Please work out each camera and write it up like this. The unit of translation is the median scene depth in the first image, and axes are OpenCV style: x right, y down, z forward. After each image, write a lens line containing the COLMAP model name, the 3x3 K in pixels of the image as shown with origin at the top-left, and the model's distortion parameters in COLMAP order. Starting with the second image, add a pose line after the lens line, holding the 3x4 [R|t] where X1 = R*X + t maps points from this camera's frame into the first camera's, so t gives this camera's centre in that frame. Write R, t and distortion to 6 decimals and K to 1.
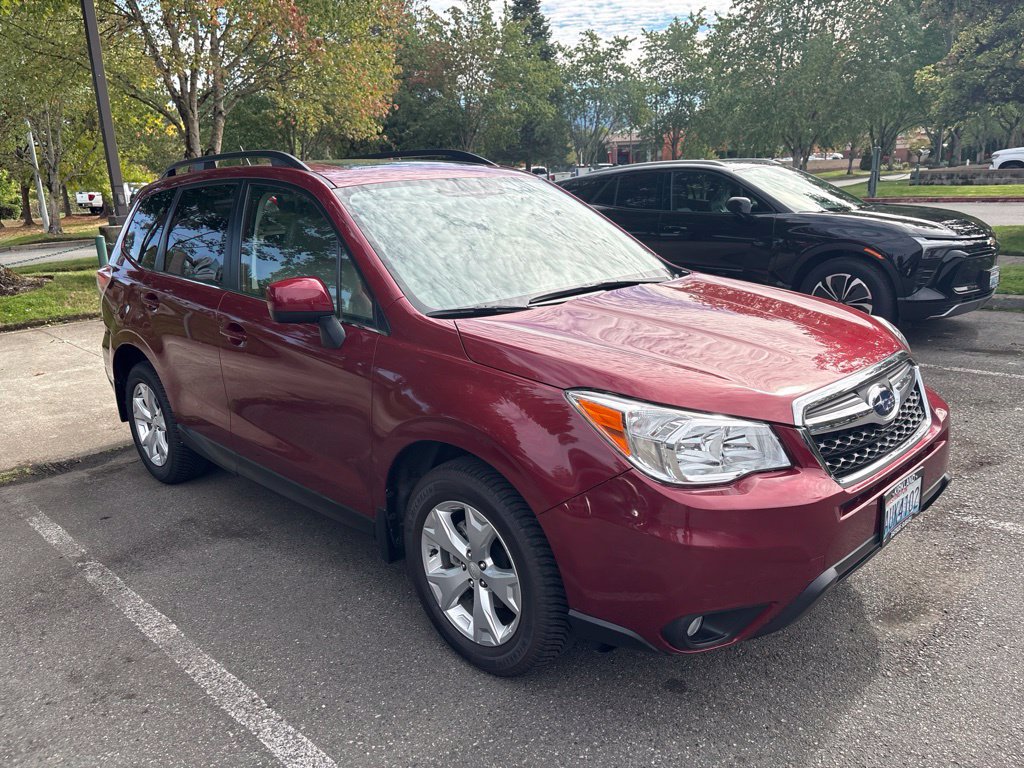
lens RADIAL K [[771.4, 0, 502.7], [0, 771.4, 383.4], [0, 0, 1]] dist [0.064762, -0.061323]
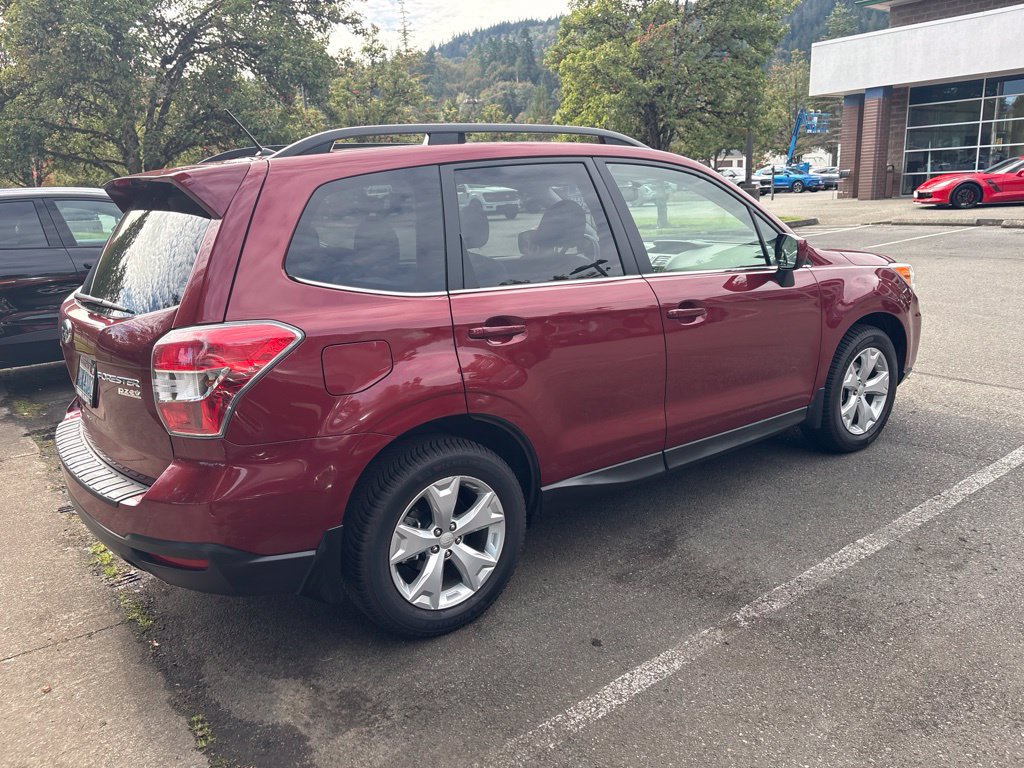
lens RADIAL K [[775.4, 0, 506.8], [0, 775.4, 380.8], [0, 0, 1]] dist [0.054671, -0.052680]
pose [[0.129293, -0.201103, 0.971000, -0.386608], [0.287113, 0.944866, 0.157460, -0.058120], [-0.949131, 0.258429, 0.179903, 0.306925]]
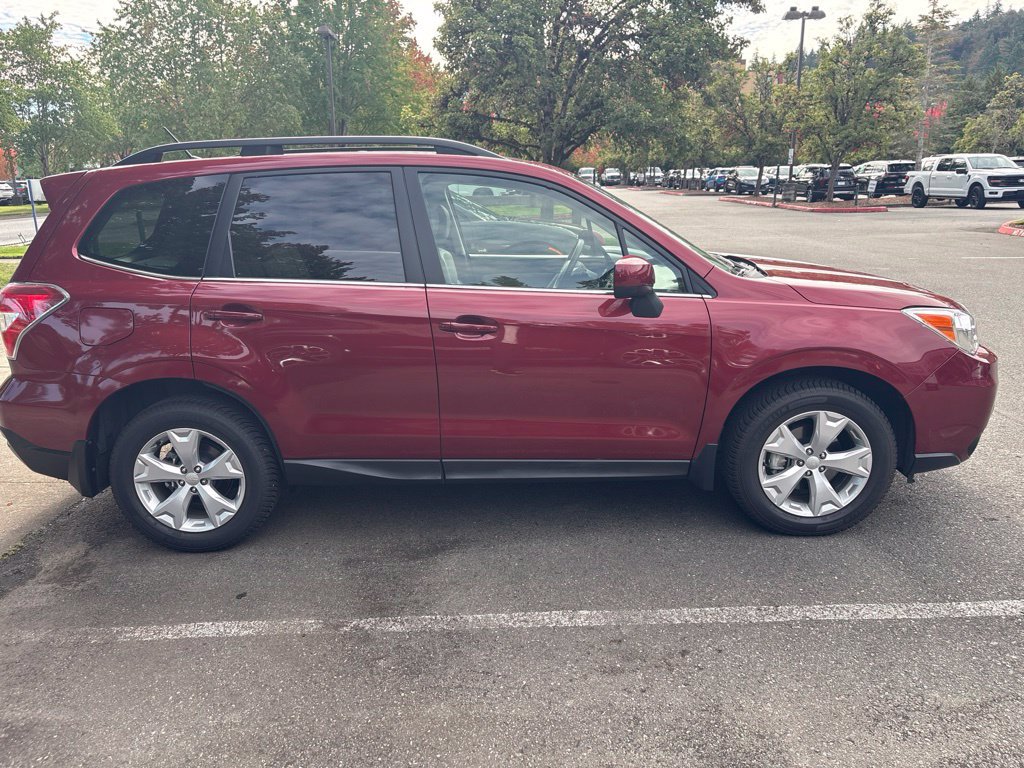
lens RADIAL K [[775.4, 0, 506.8], [0, 775.4, 380.8], [0, 0, 1]] dist [0.054671, -0.052680]
pose [[0.704469, -0.146454, 0.694460, -0.284645], [0.169214, 0.984920, 0.036056, -0.007275], [-0.689268, 0.092112, 0.718627, 0.083396]]
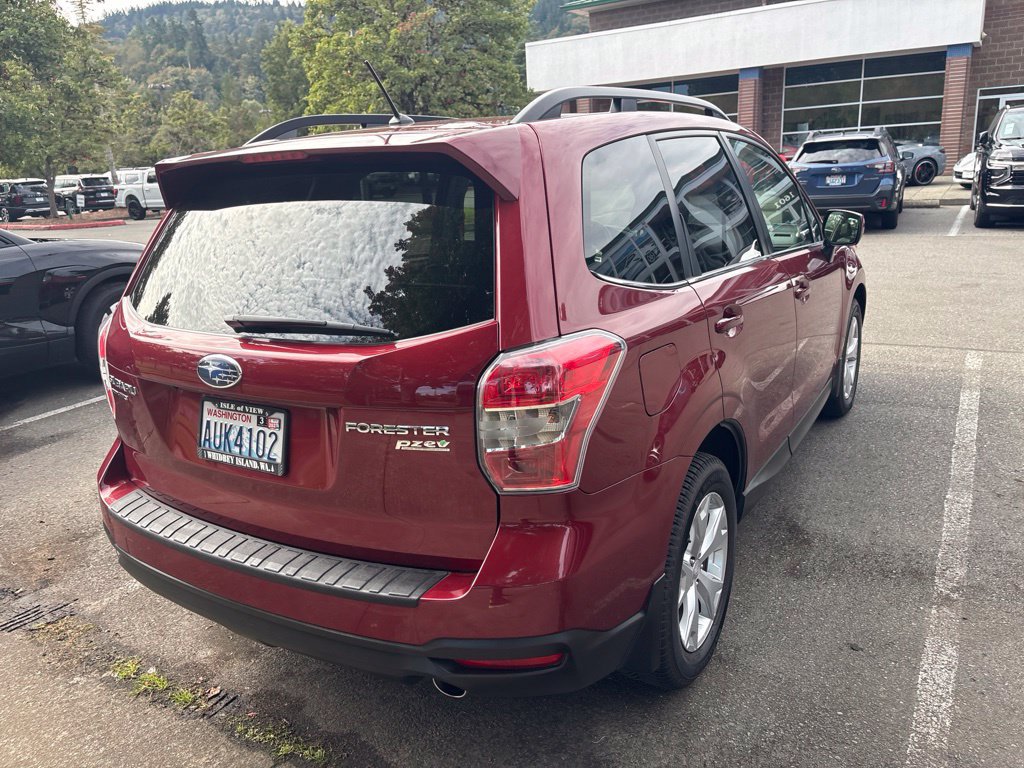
lens RADIAL K [[775.4, 0, 506.8], [0, 775.4, 380.8], [0, 0, 1]] dist [0.054671, -0.052680]
pose [[-0.243157, -0.202282, 0.948660, -0.342016], [0.305724, 0.912183, 0.272866, -0.096659], [-0.920547, 0.356377, -0.159962, 0.440316]]
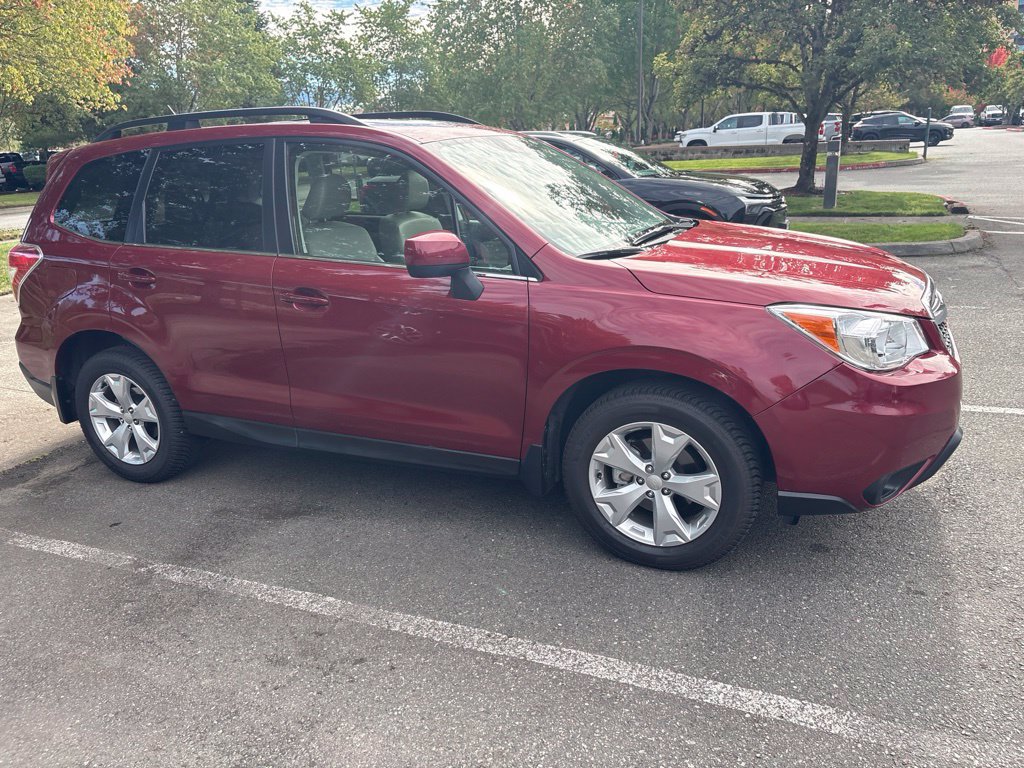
lens RADIAL K [[775.4, 0, 506.8], [0, 775.4, 380.8], [0, 0, 1]] dist [0.054671, -0.052680]
pose [[0.933344, -0.105540, 0.343119, -0.130907], [0.098702, 0.994414, 0.037387, 0.007082], [-0.345149, -0.001028, 0.938547, 0.004425]]
